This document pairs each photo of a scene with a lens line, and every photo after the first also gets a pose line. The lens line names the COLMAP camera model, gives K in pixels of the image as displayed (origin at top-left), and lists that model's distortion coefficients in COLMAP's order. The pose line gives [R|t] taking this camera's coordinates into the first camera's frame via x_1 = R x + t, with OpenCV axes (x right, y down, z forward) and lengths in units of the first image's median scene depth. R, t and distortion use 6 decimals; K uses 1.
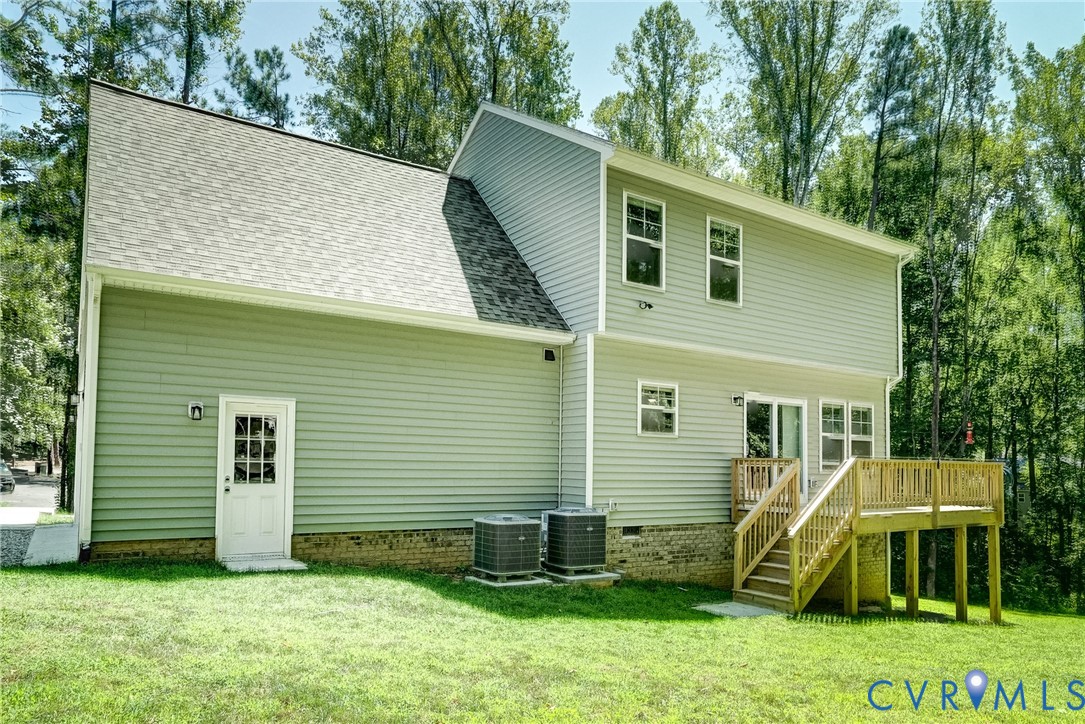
lens RADIAL K [[733.6, 0, 540.3], [0, 733.6, 329.2], [0, 0, 1]] dist [-0.042468, 0.000058]
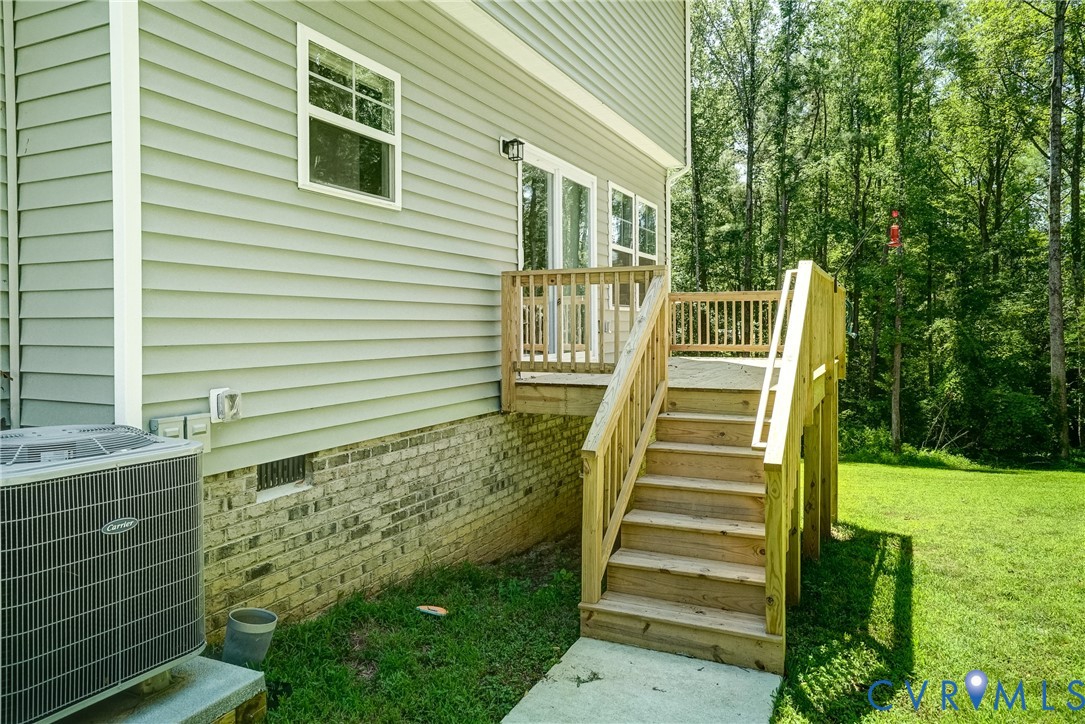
lens RADIAL K [[733.6, 0, 540.3], [0, 733.6, 329.2], [0, 0, 1]] dist [-0.042468, 0.000058]
pose [[0.867598, -0.027775, 0.496490, 0.061978], [-0.066884, 0.982848, 0.171860, 0.144297], [-0.492747, -0.182313, 0.850860, 0.655295]]
